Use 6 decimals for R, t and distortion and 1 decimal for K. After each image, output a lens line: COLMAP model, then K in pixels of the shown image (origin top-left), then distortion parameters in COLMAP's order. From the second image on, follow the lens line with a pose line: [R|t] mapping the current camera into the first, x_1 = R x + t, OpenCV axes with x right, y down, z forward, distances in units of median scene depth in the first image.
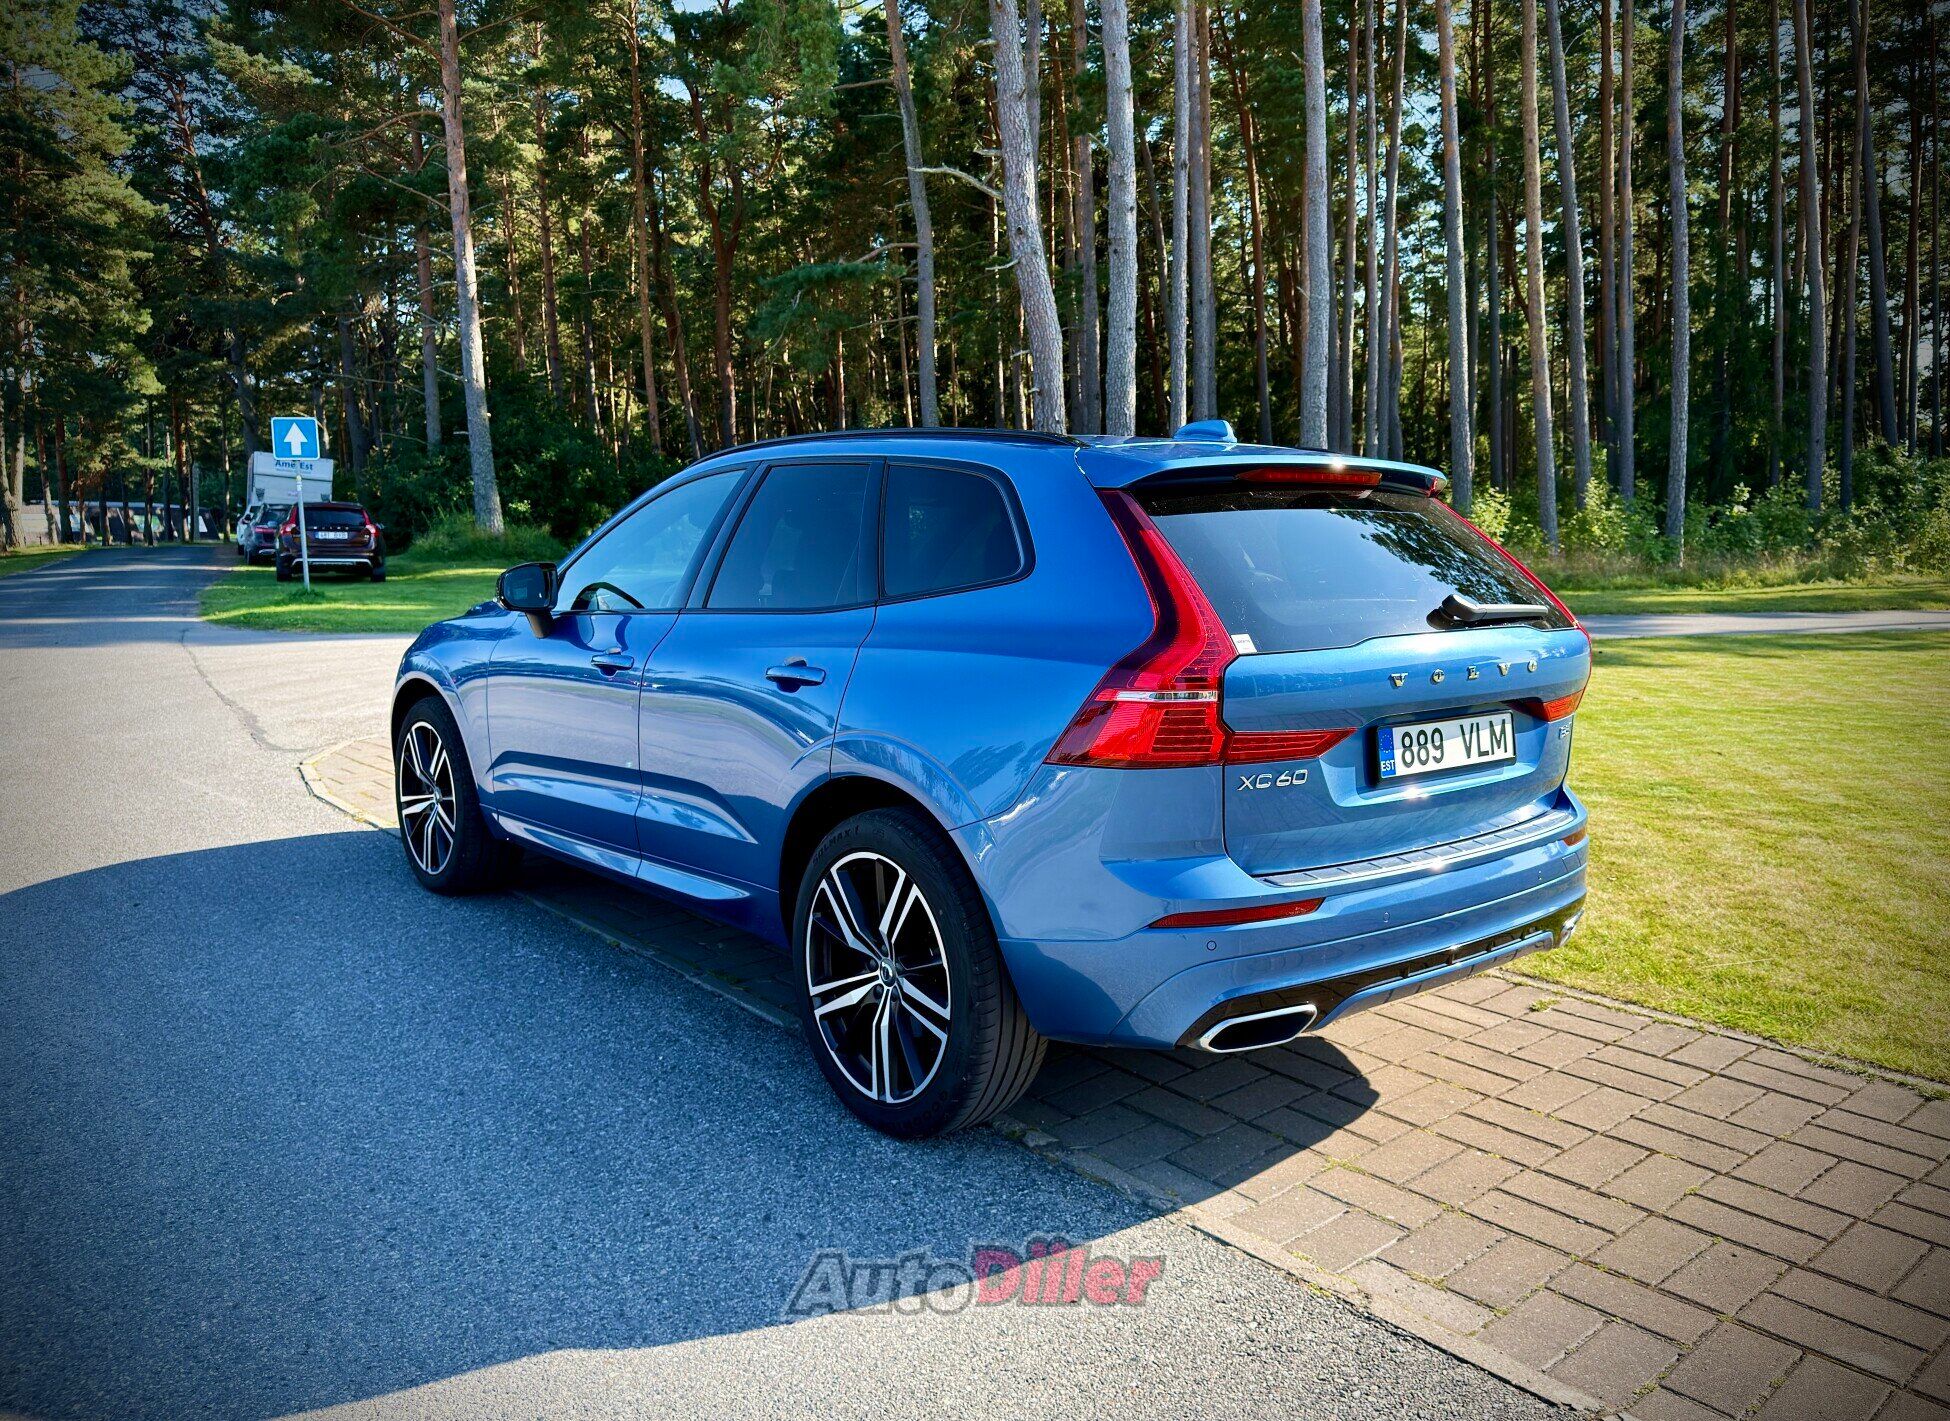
lens RADIAL K [[1416.8, 0, 975.1], [0, 1416.8, 745.9], [0, 0, 1]] dist [0.054123, -0.083385]
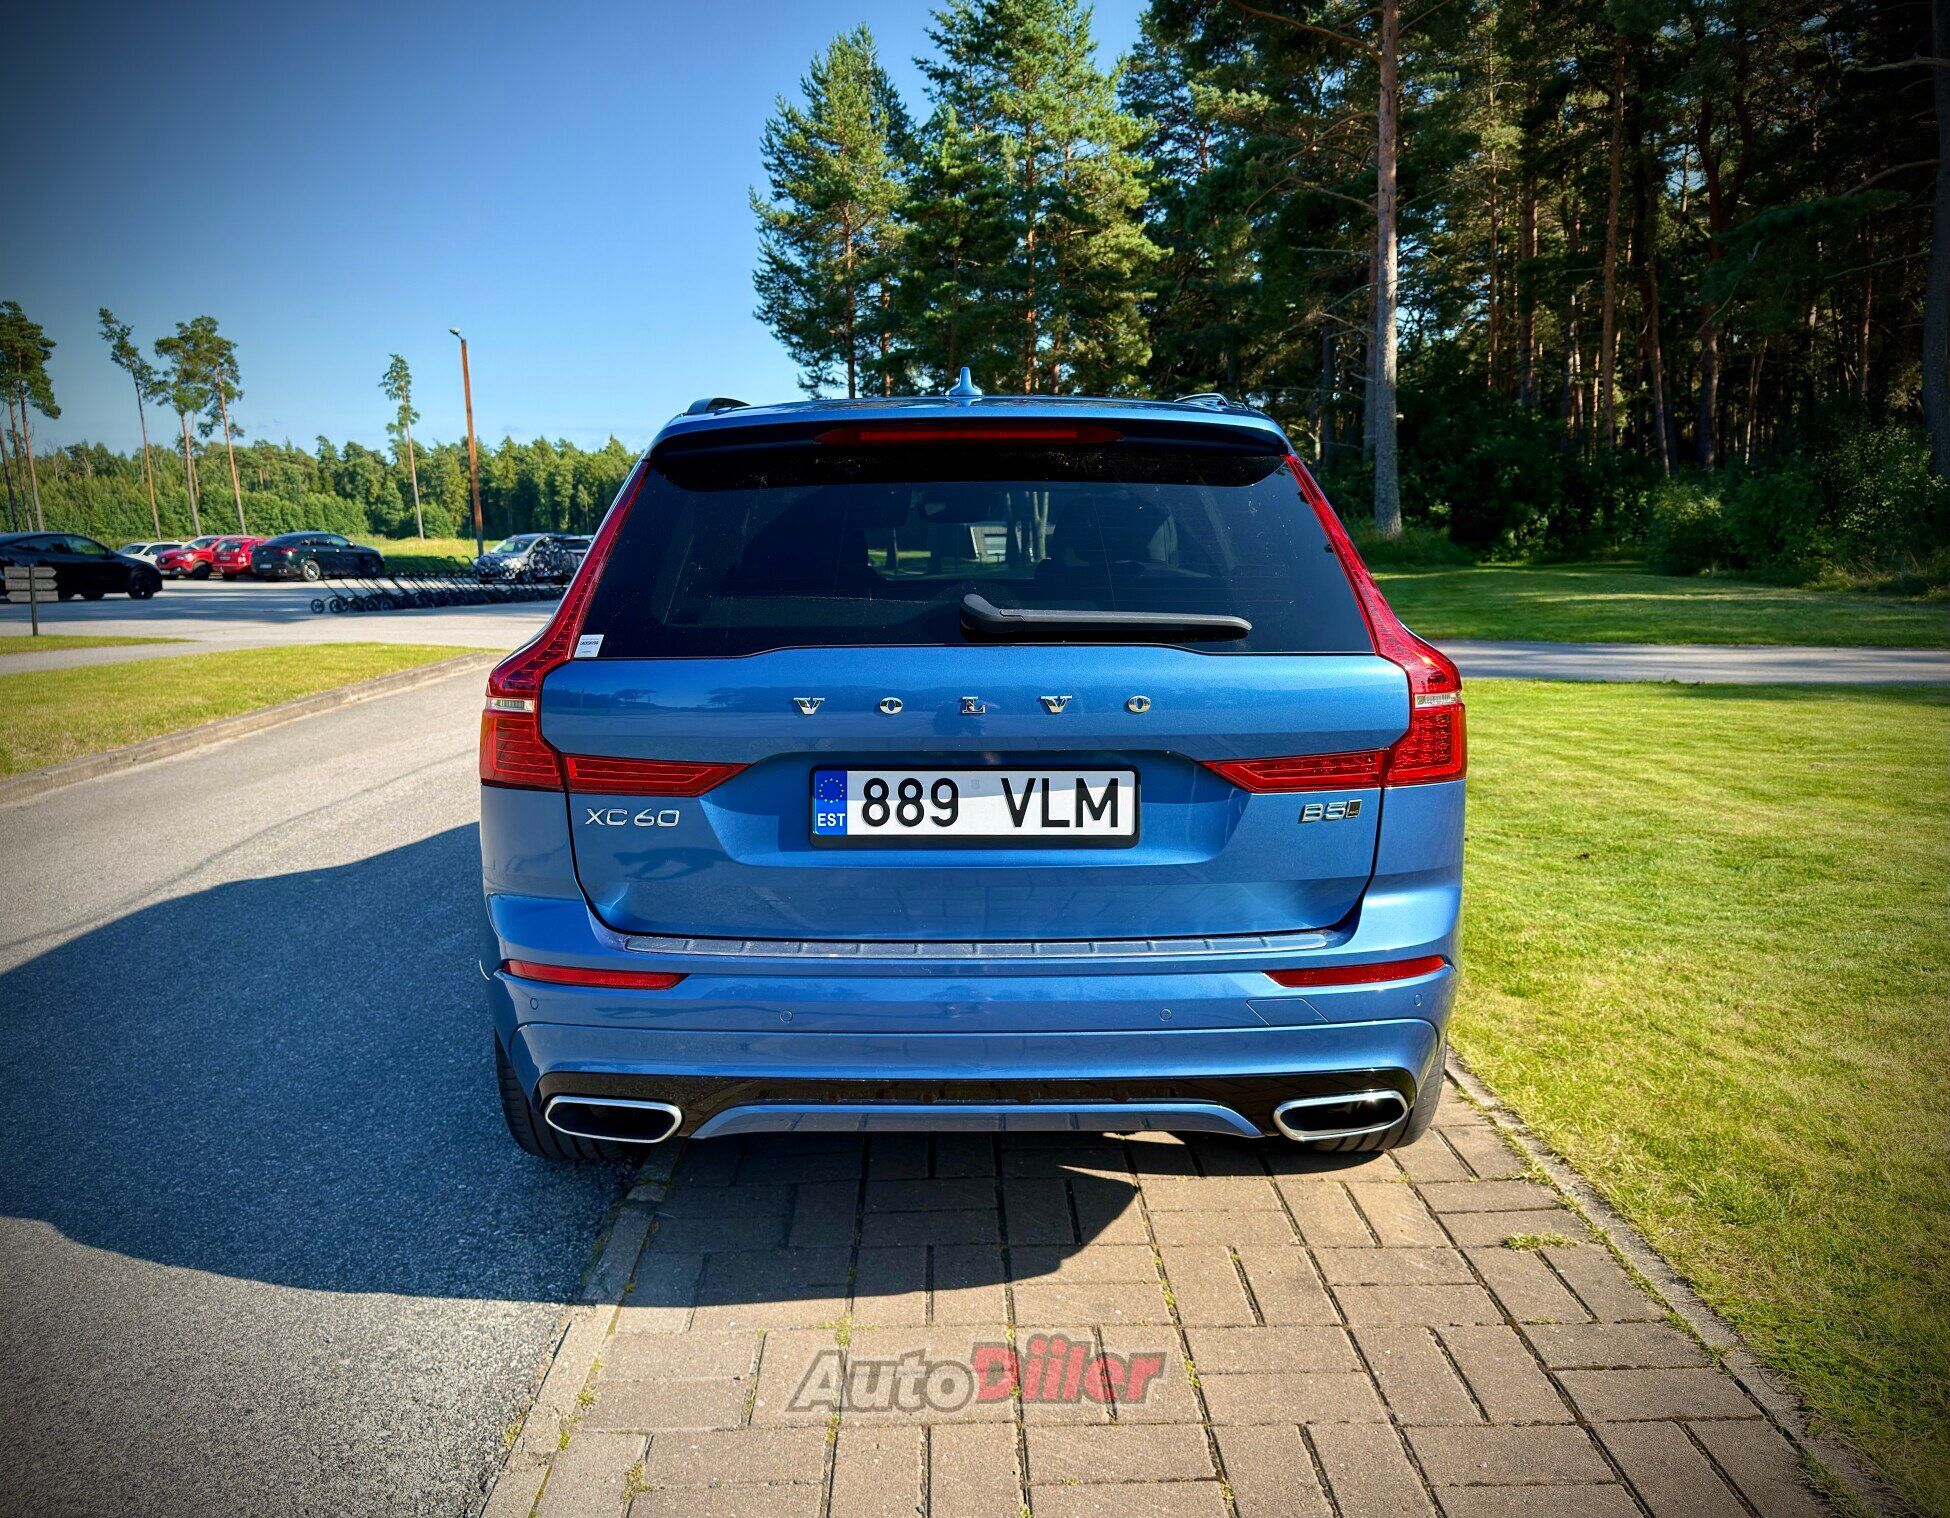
lens RADIAL K [[1460.1, 0, 975.0], [0, 1460.1, 759.0], [0, 0, 1]] dist [0.022597, -0.000069]
pose [[0.753802, 0.082735, -0.651873, 0.781945], [-0.082218, 0.996121, 0.031353, -0.044953], [0.651938, 0.029962, 0.757680, 0.420500]]
